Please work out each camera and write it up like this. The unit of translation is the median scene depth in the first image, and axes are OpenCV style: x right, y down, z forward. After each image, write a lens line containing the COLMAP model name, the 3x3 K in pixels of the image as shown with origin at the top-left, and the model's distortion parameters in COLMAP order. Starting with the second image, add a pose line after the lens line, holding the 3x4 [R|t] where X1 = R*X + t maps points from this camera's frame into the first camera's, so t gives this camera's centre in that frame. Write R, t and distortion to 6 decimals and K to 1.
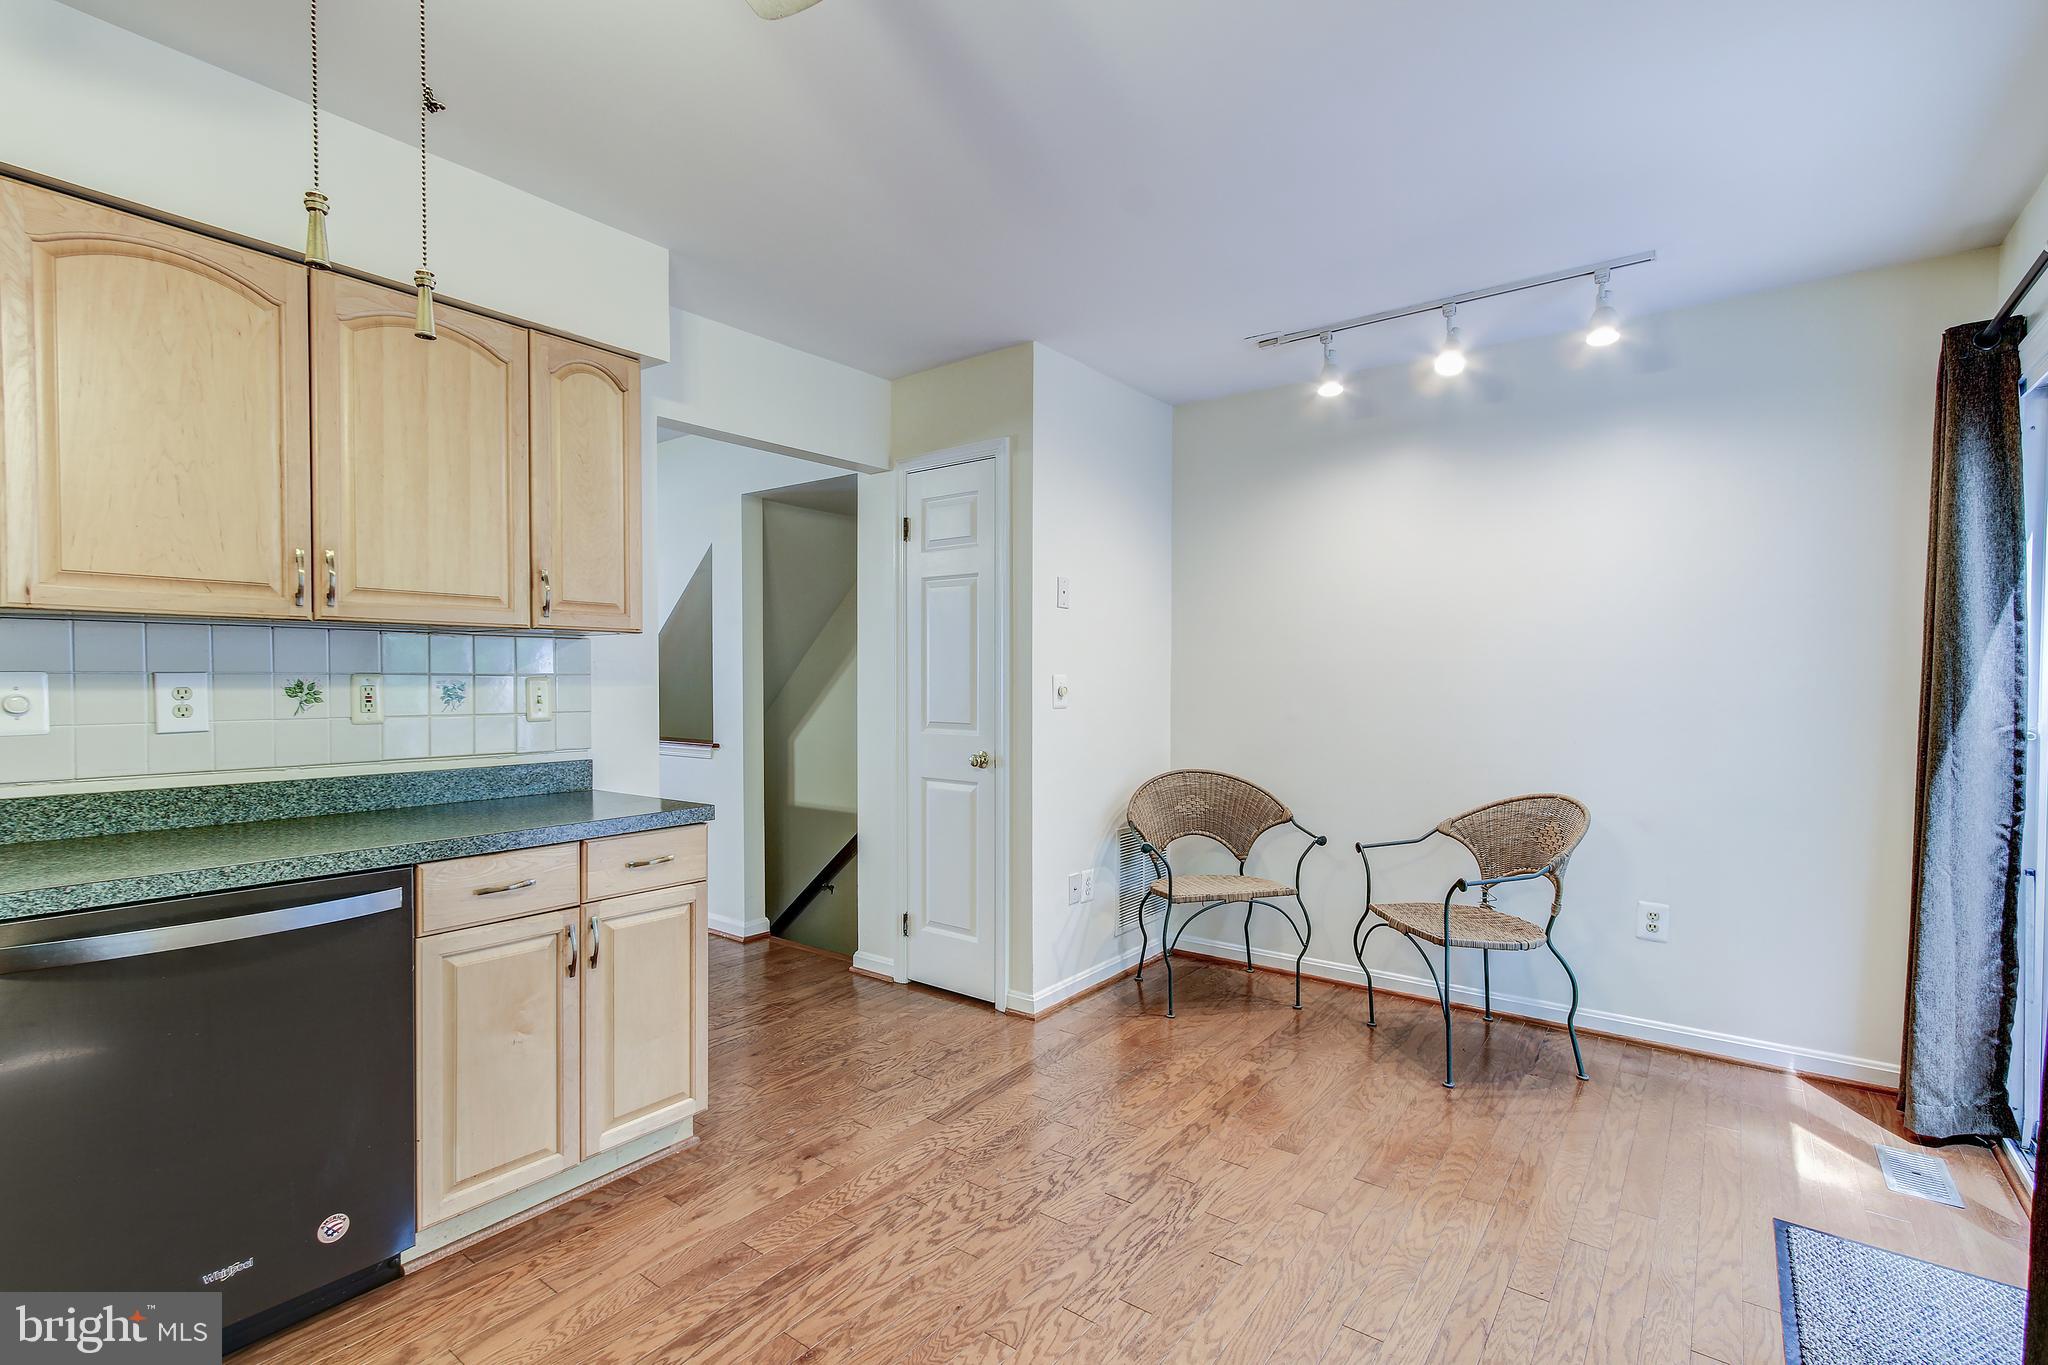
lens RADIAL K [[940.6, 0, 1025.8], [0, 940.6, 694.4], [0, 0, 1]] dist [-0.002003, 0.003913]
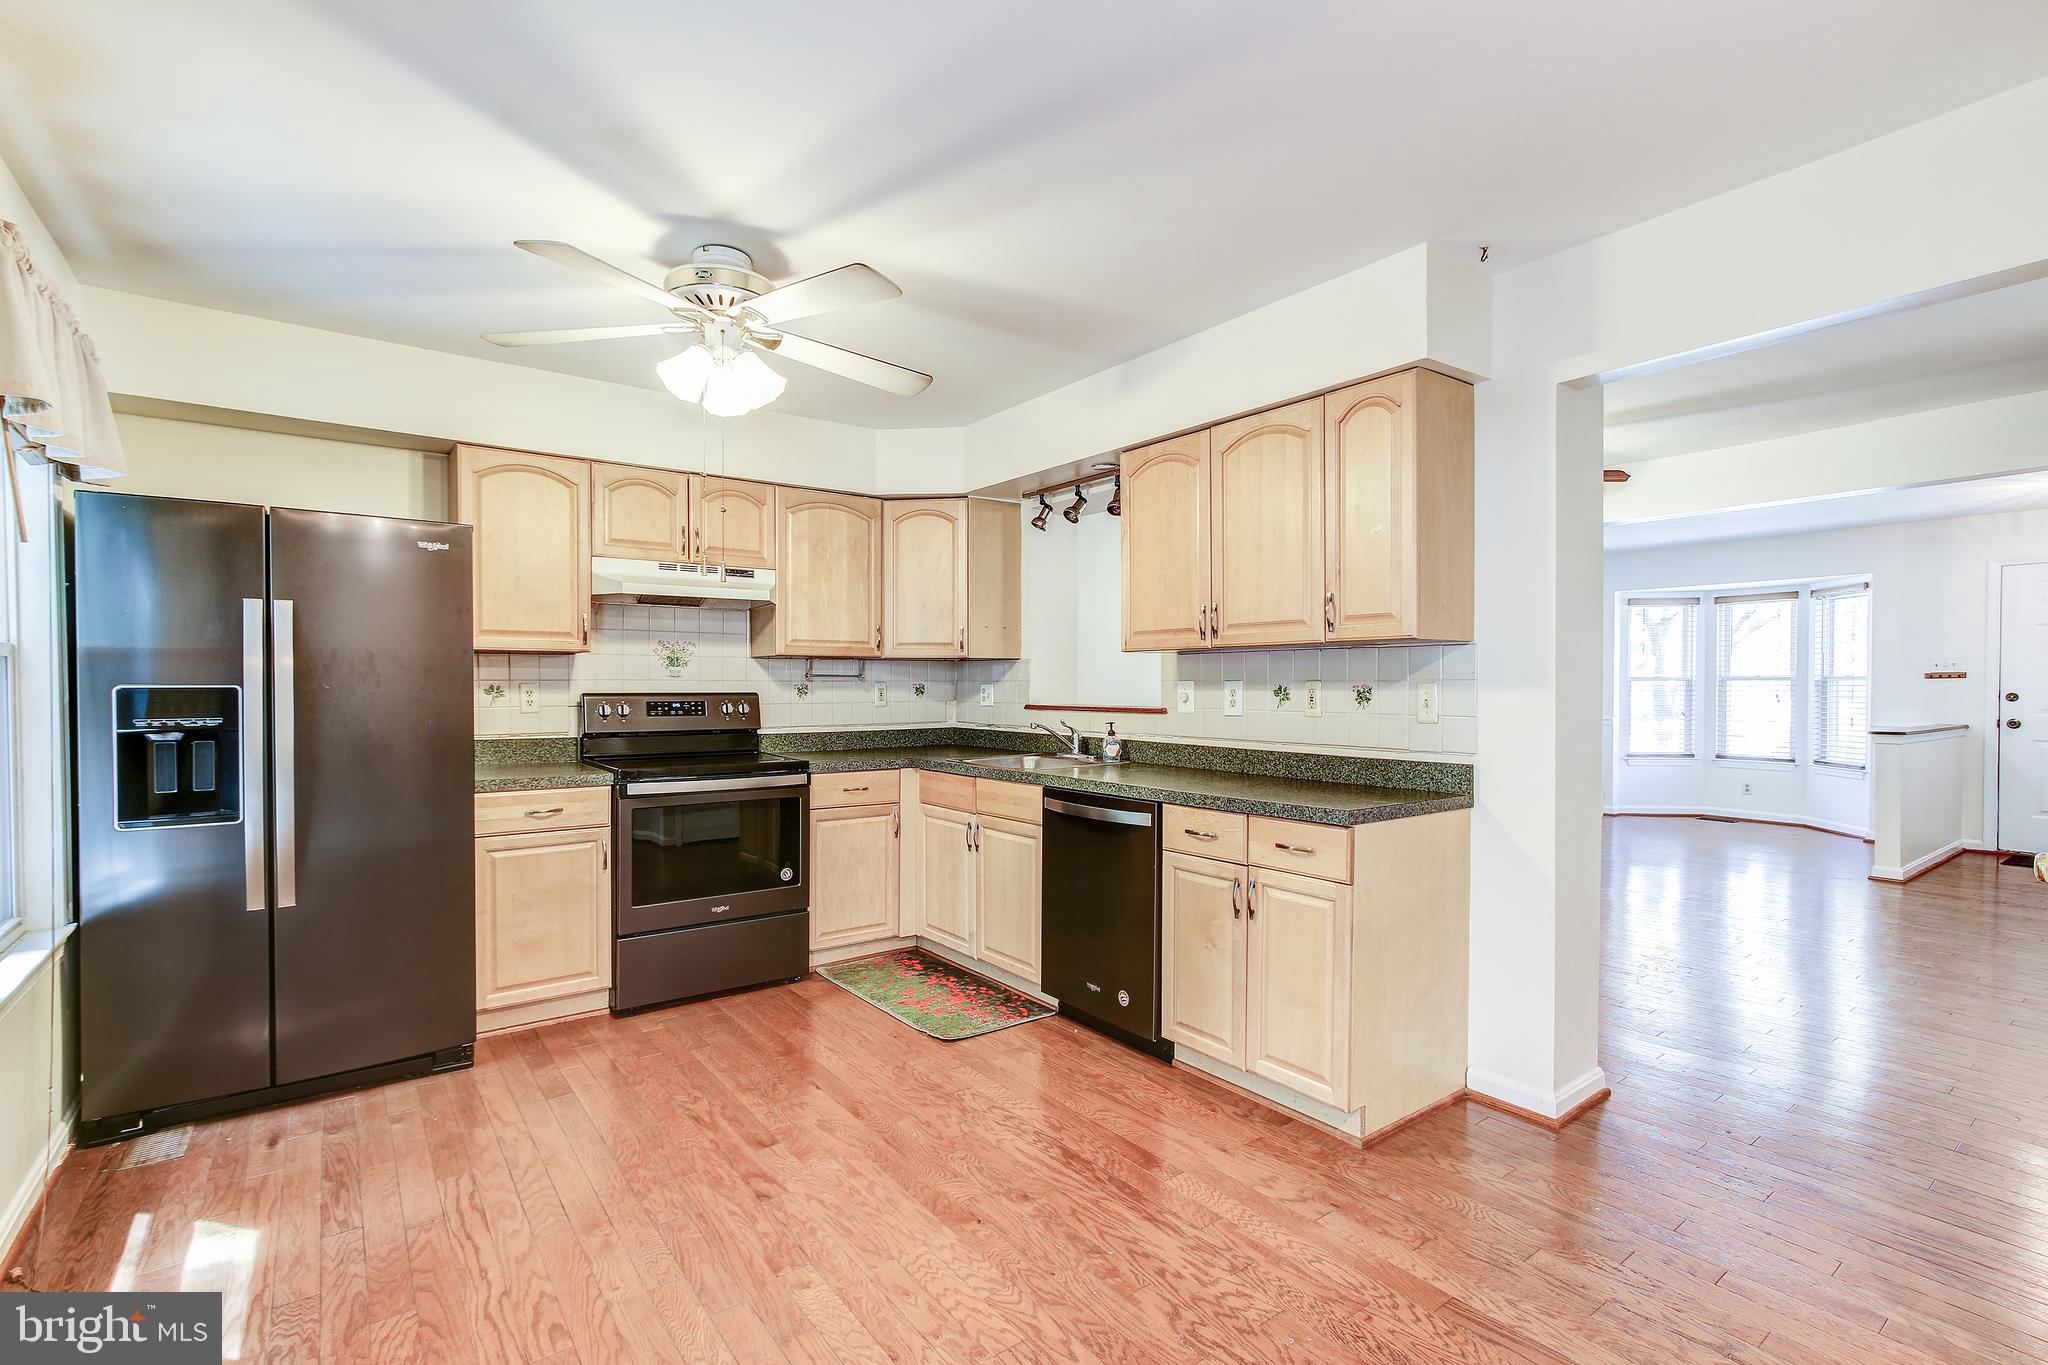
lens RADIAL K [[936.8, 0, 1026.1], [0, 936.8, 695.5], [0, 0, 1]] dist [-0.009154, 0.005327]
pose [[-0.276464, 0.010199, -0.960970, 0.776304], [-0.014827, 0.999779, 0.014876, -0.014954], [0.960910, 0.018361, -0.276252, 1.025954]]
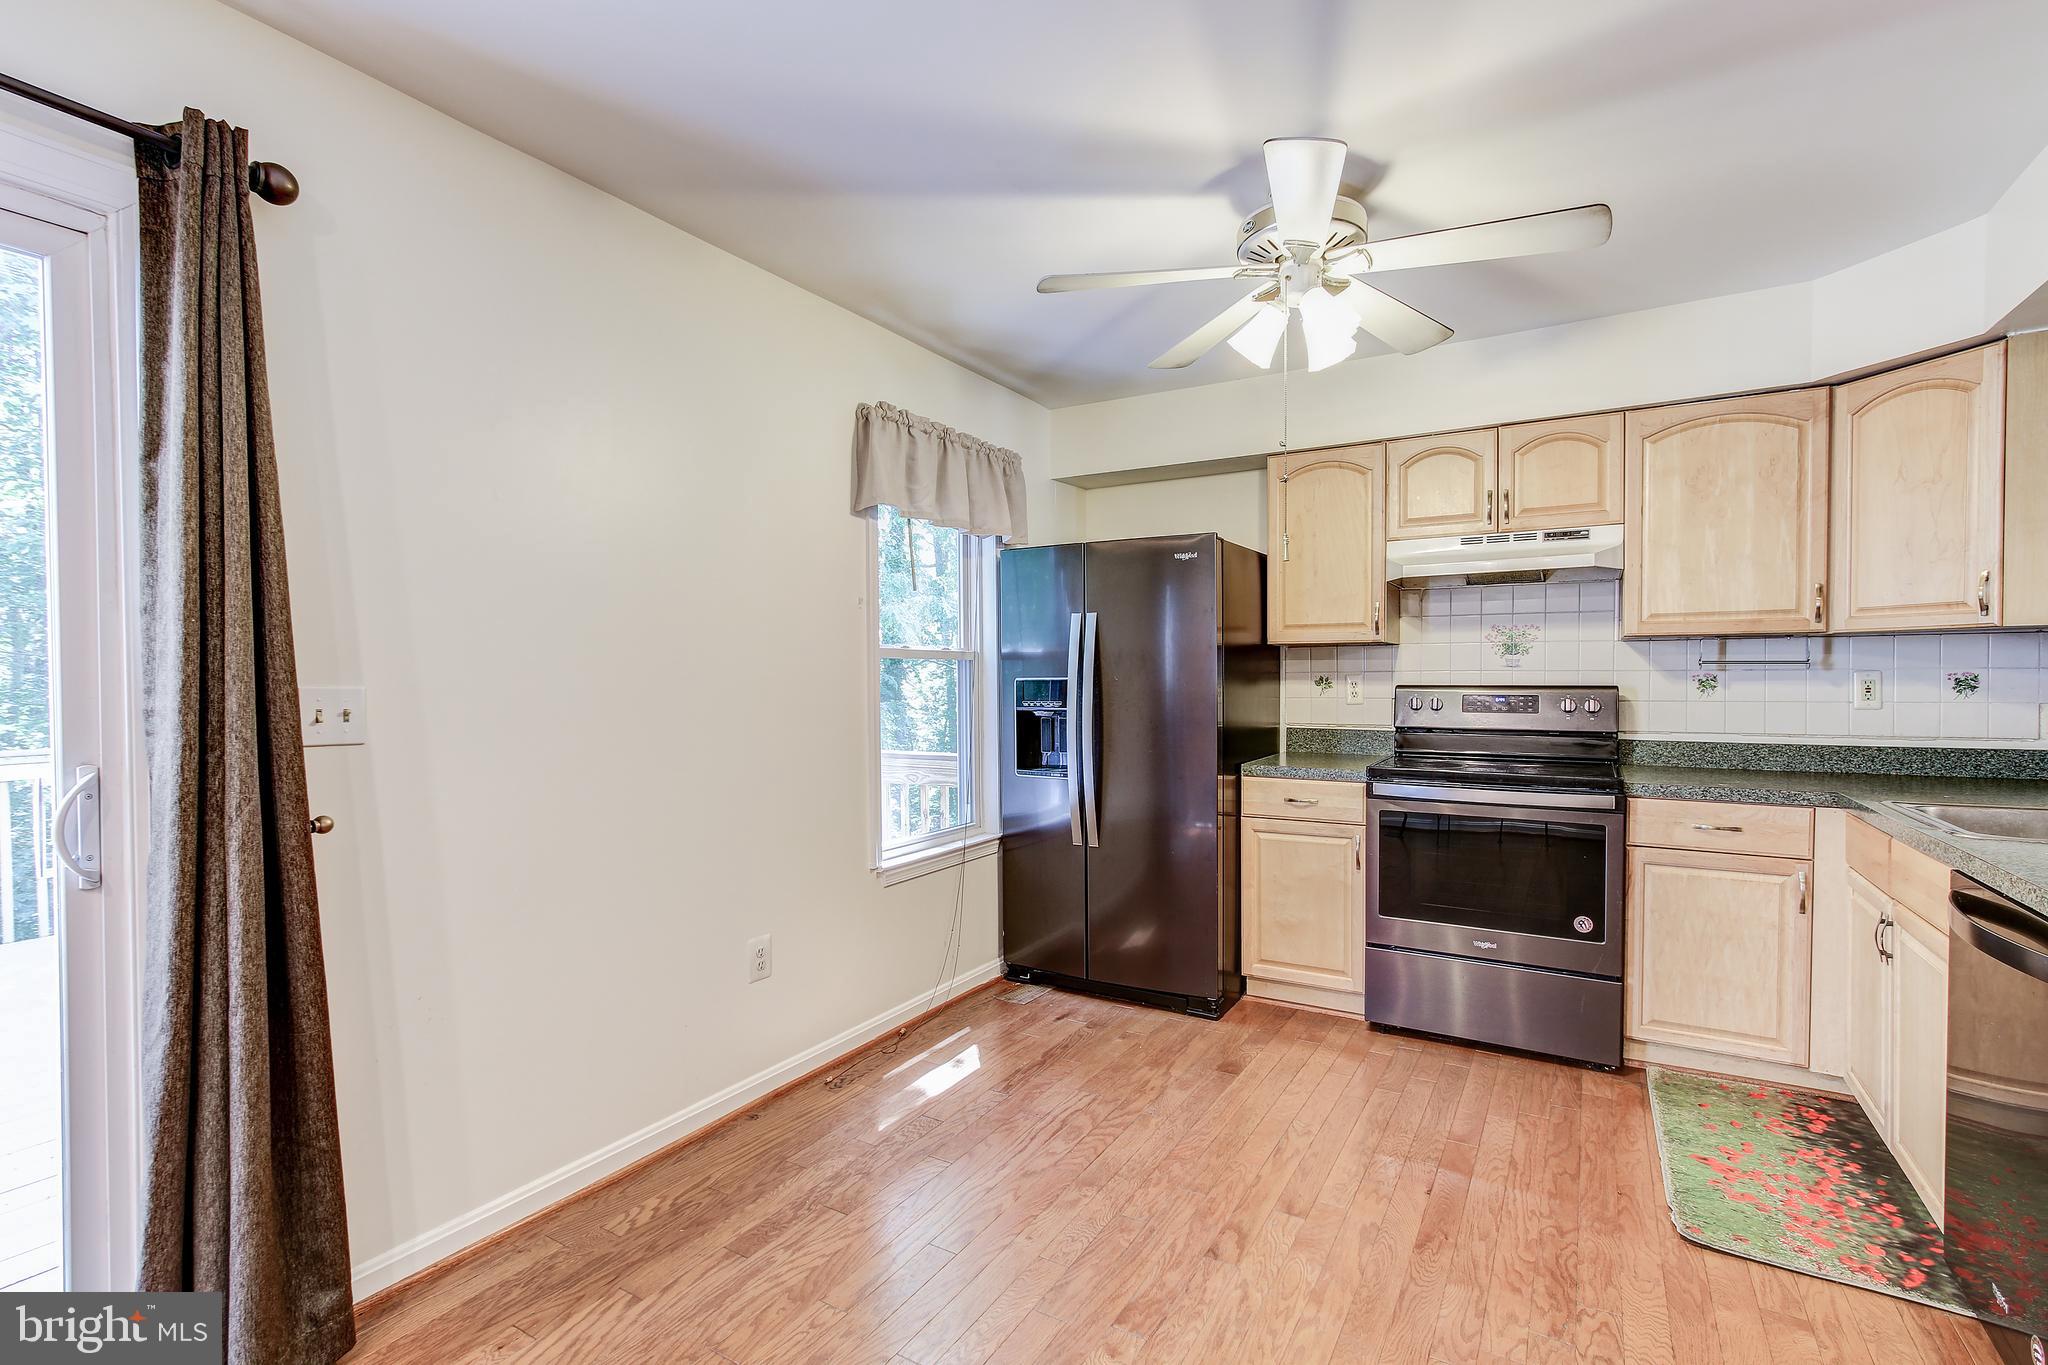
lens RADIAL K [[935.6, 0, 1028.8], [0, 935.6, 695.4], [0, 0, 1]] dist [-0.004913, 0.003872]
pose [[-0.994054, 0.004526, -0.108791, 0.167834], [0.000739, 0.999393, 0.034826, -0.021033], [0.108882, 0.034538, -0.993454, 1.334063]]
